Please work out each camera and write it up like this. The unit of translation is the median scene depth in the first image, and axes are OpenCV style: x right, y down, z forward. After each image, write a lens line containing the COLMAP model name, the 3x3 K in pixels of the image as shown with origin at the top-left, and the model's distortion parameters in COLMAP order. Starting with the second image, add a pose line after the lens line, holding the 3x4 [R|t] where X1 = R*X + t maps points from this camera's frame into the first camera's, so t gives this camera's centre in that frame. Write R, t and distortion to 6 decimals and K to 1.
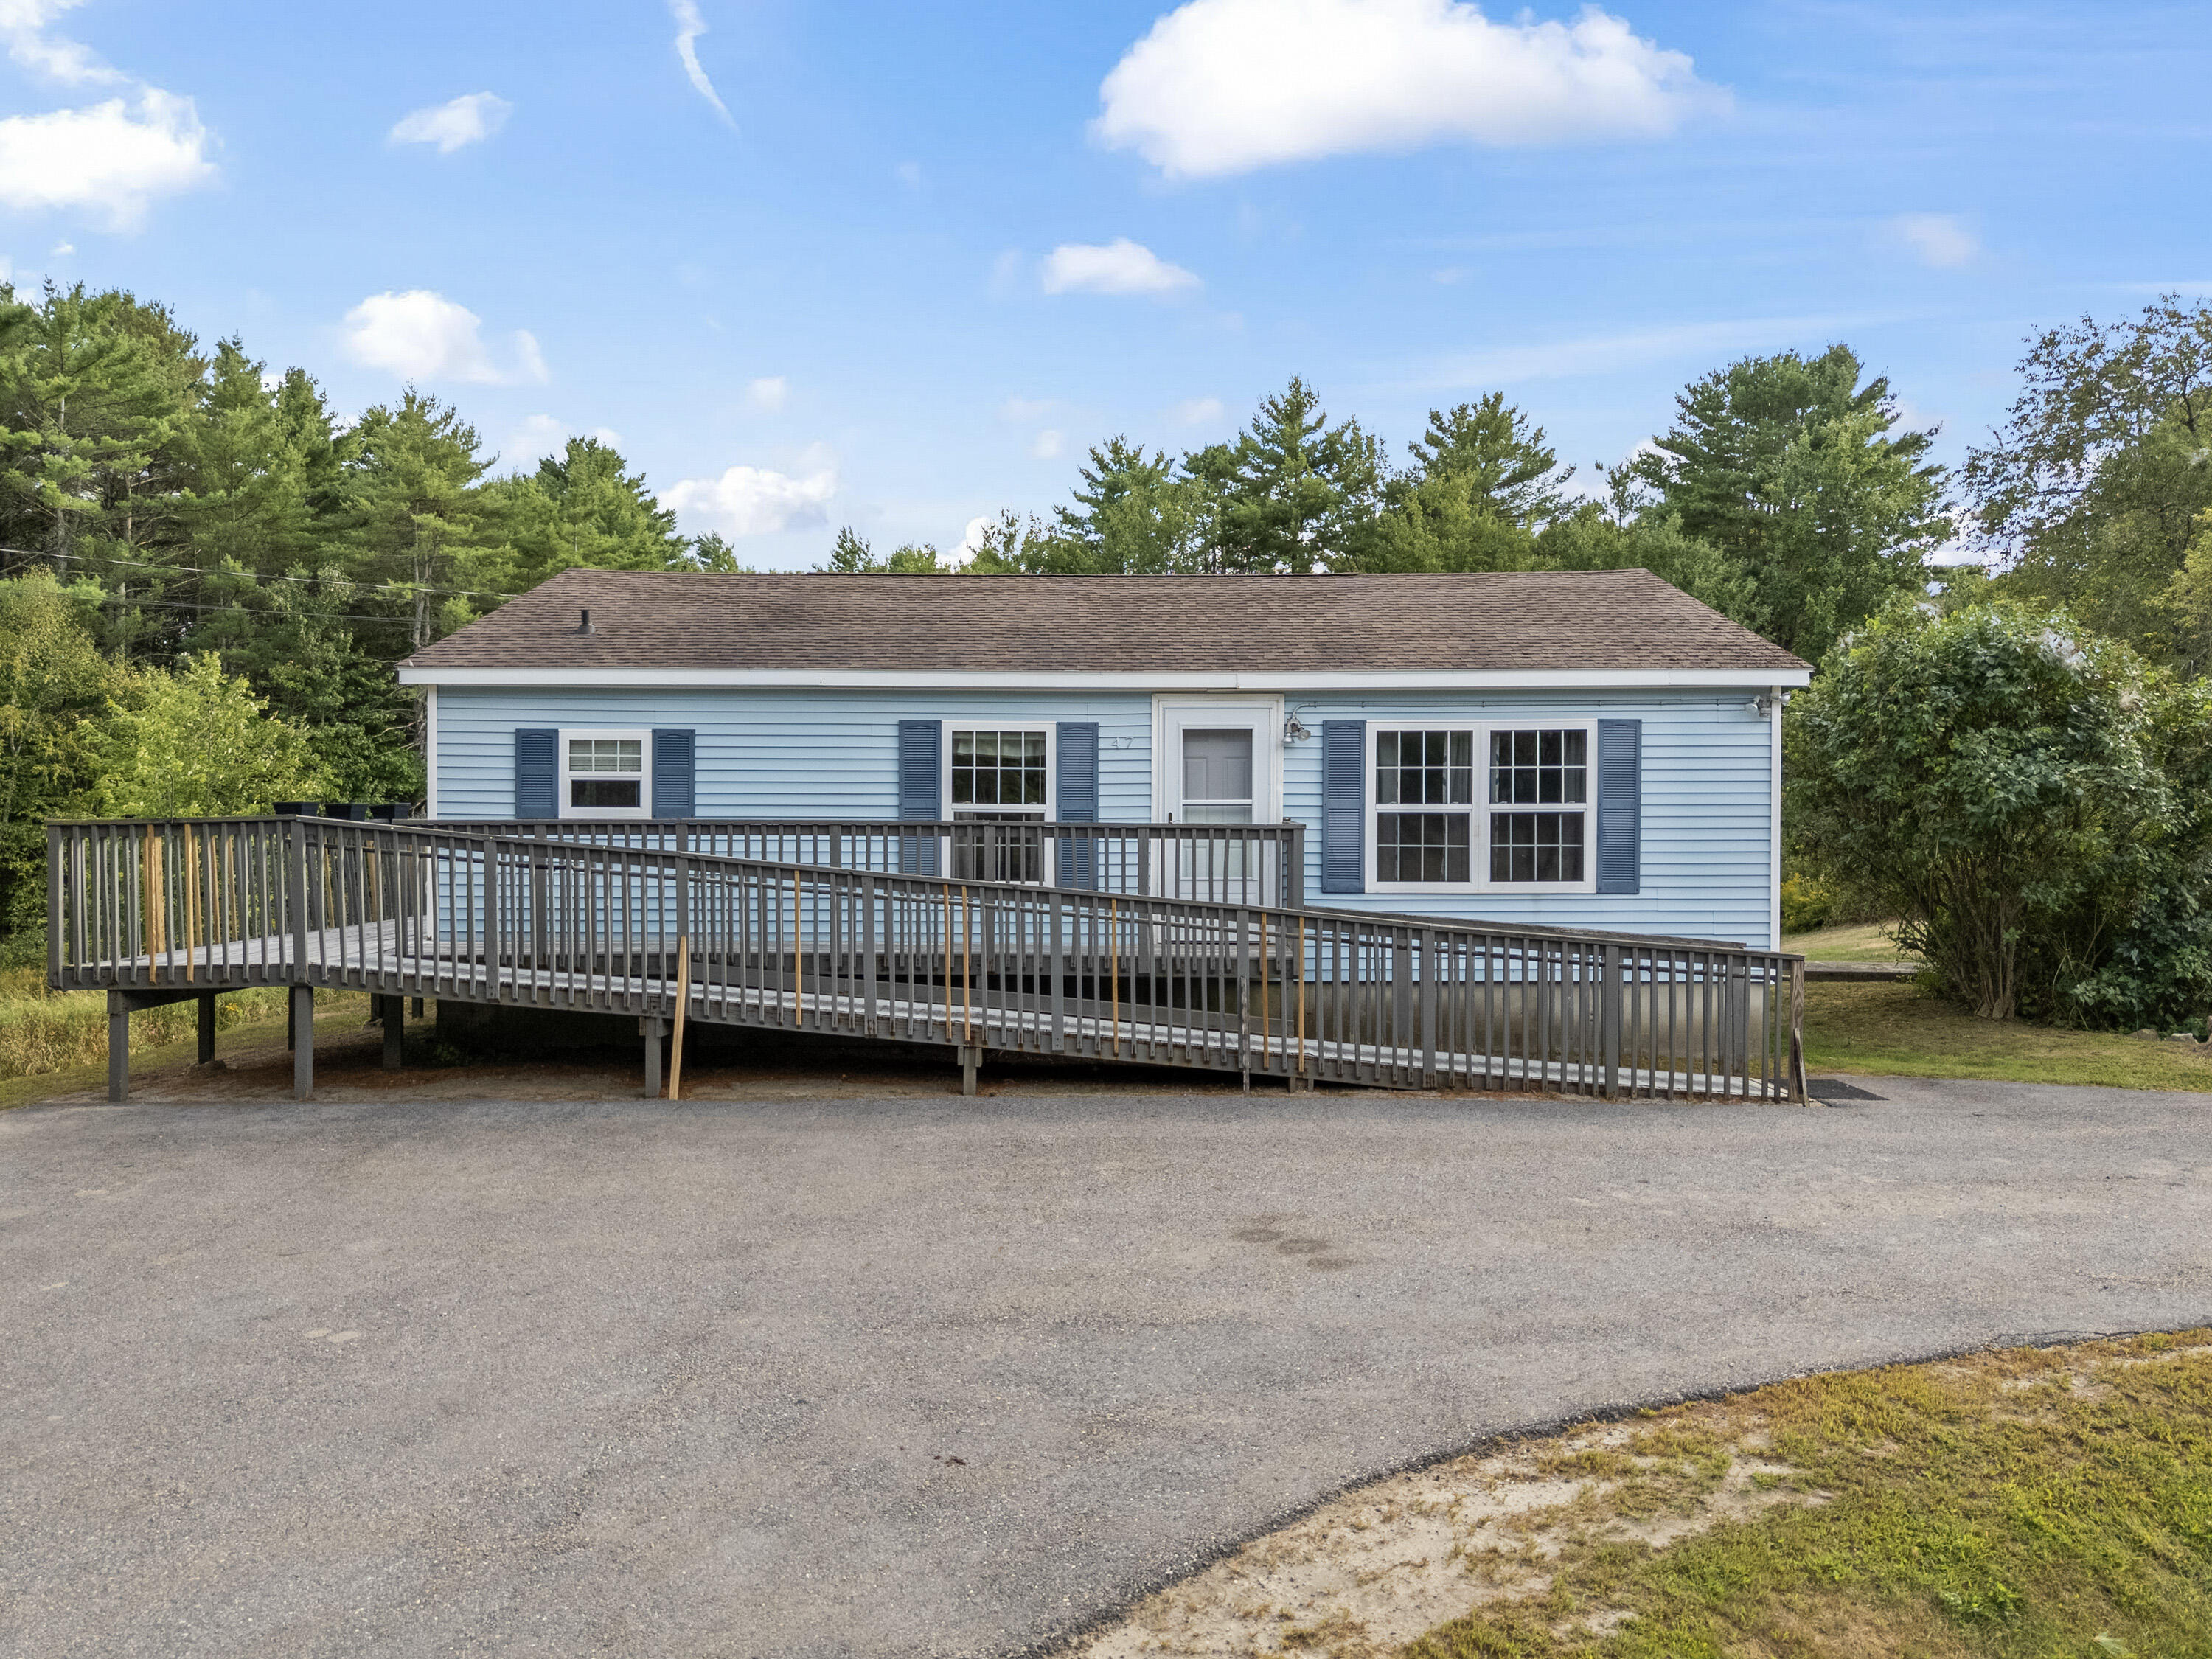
lens RADIAL K [[1629.4, 0, 1106.0], [0, 1629.4, 829.5], [0, 0, 1]] dist [0.082132, -0.087257]
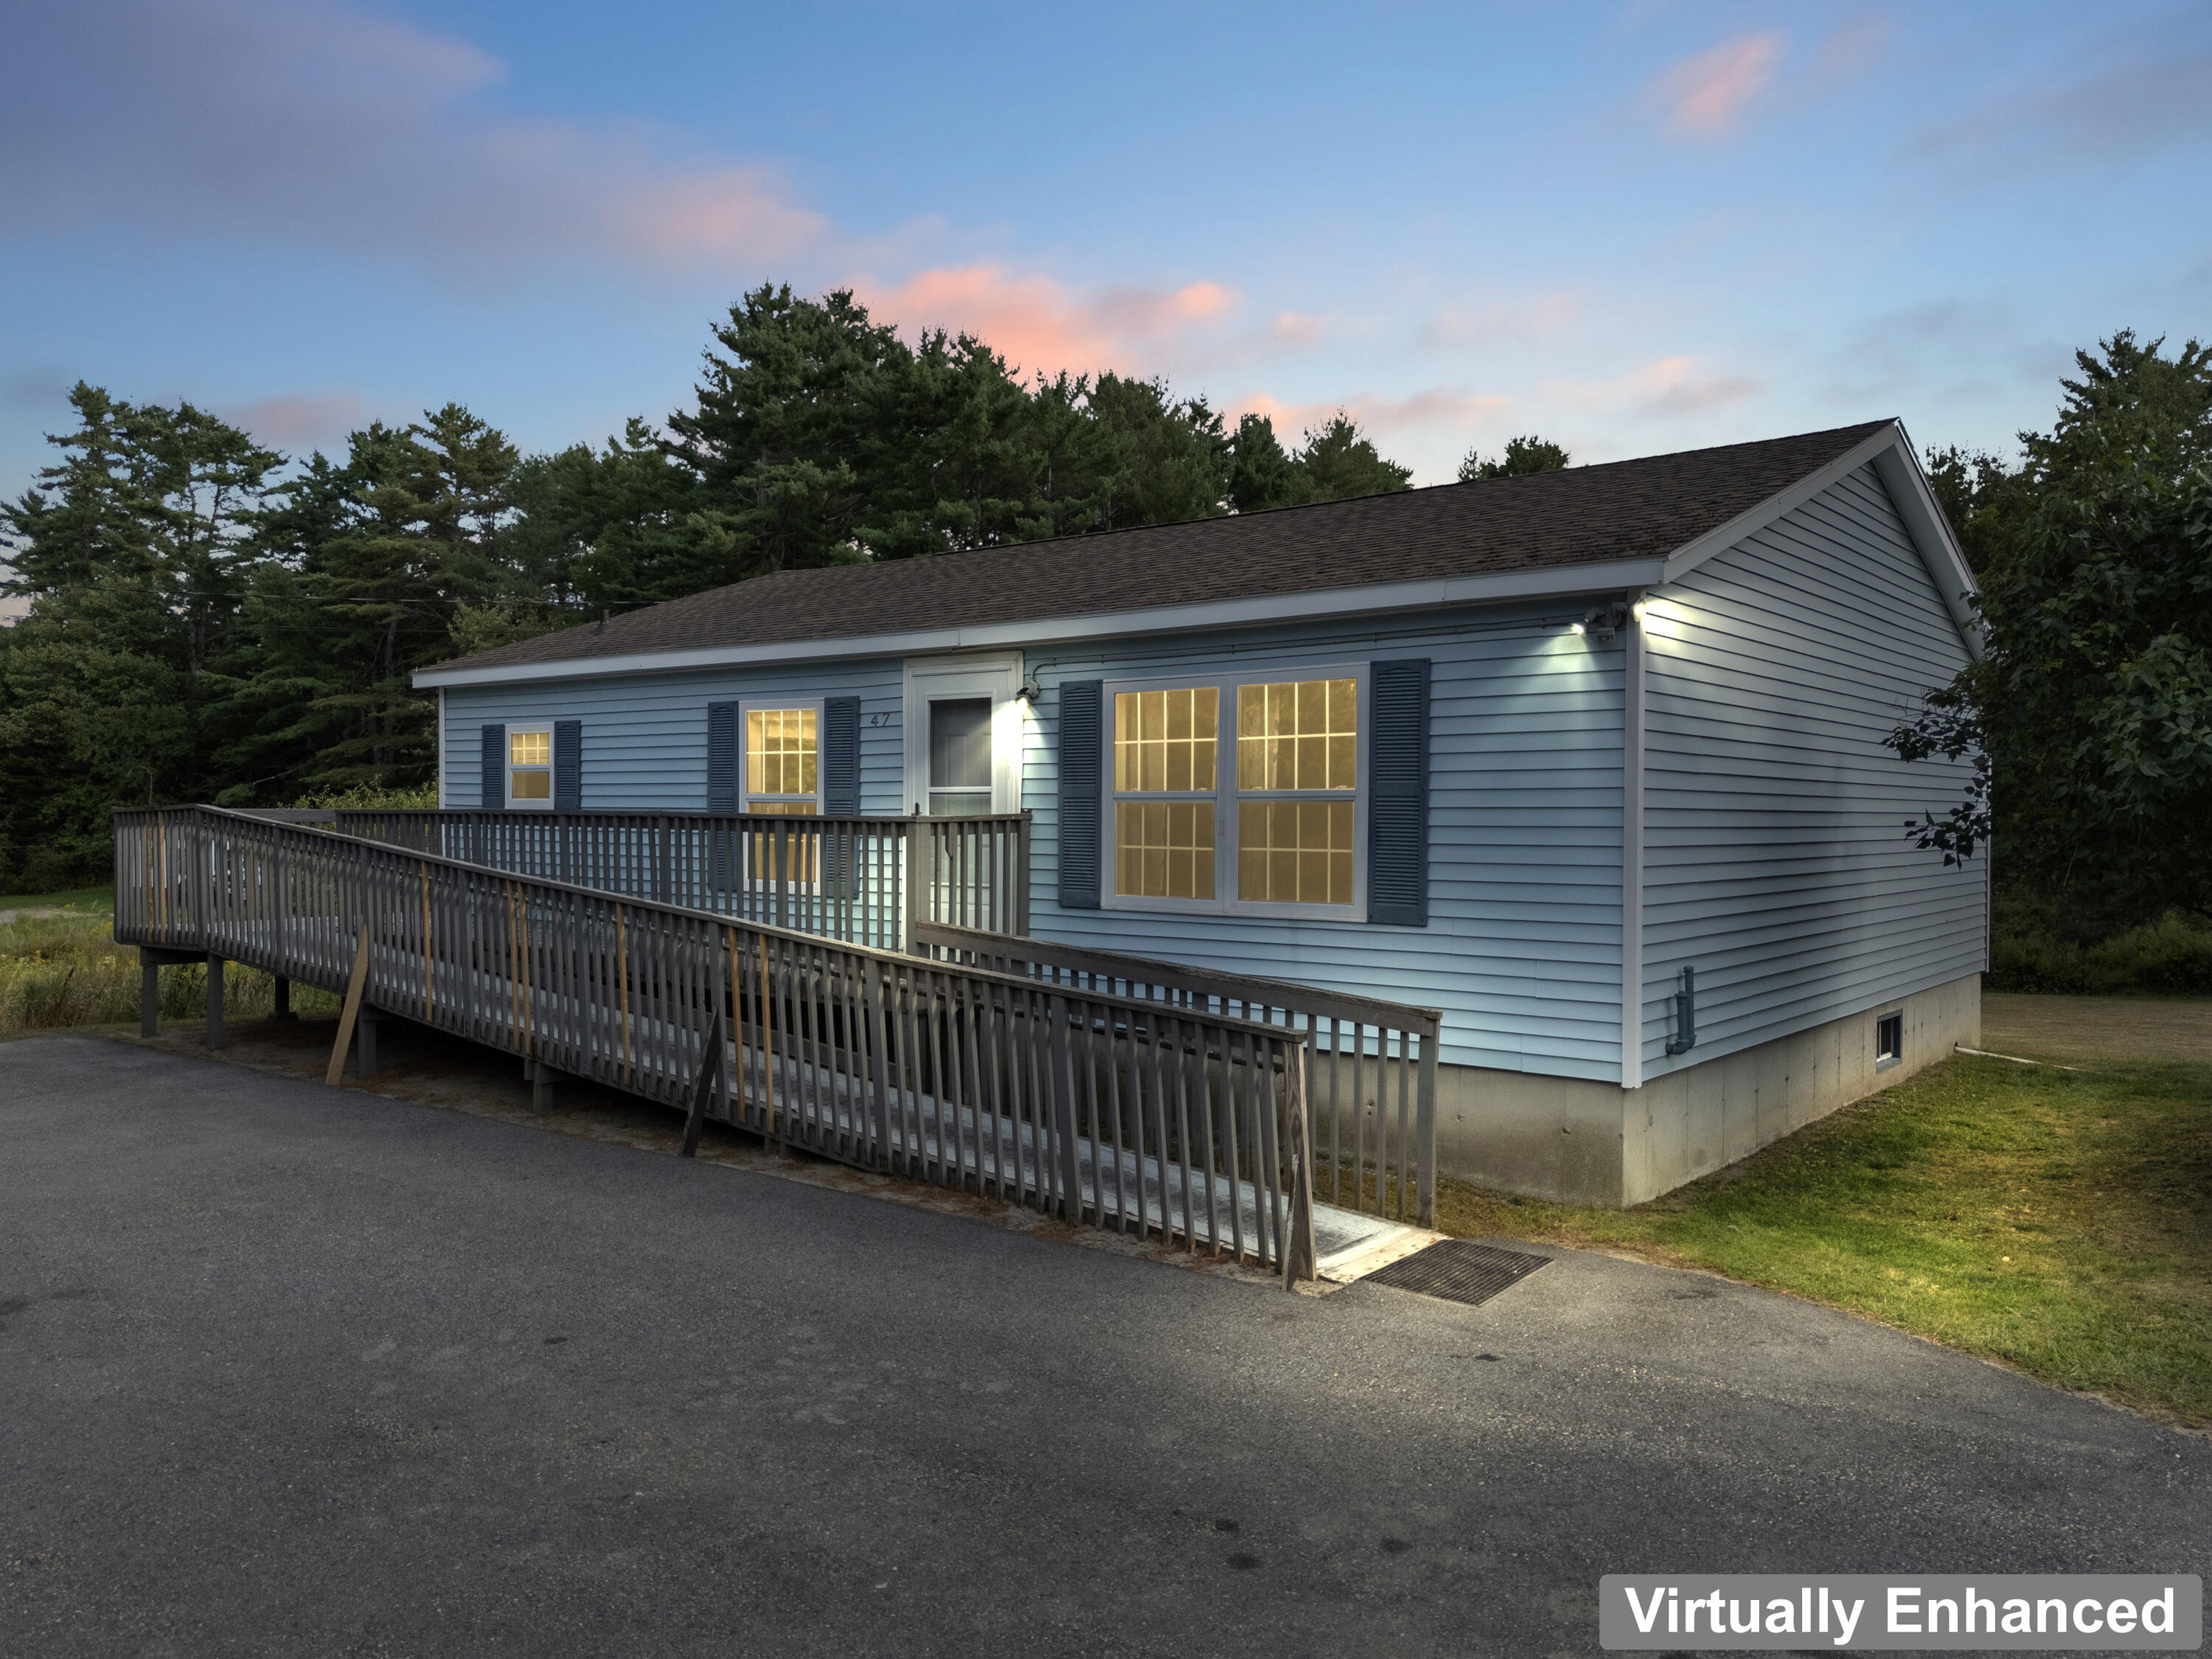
lens RADIAL K [[1629.4, 0, 1106.0], [0, 1629.4, 829.5], [0, 0, 1]] dist [0.082132, -0.087257]
pose [[0.789098, 0.008681, -0.614205, 0.613807], [-0.010540, 0.999944, 0.000592, 0.001614], [0.614176, 0.006006, 0.789146, 0.405795]]
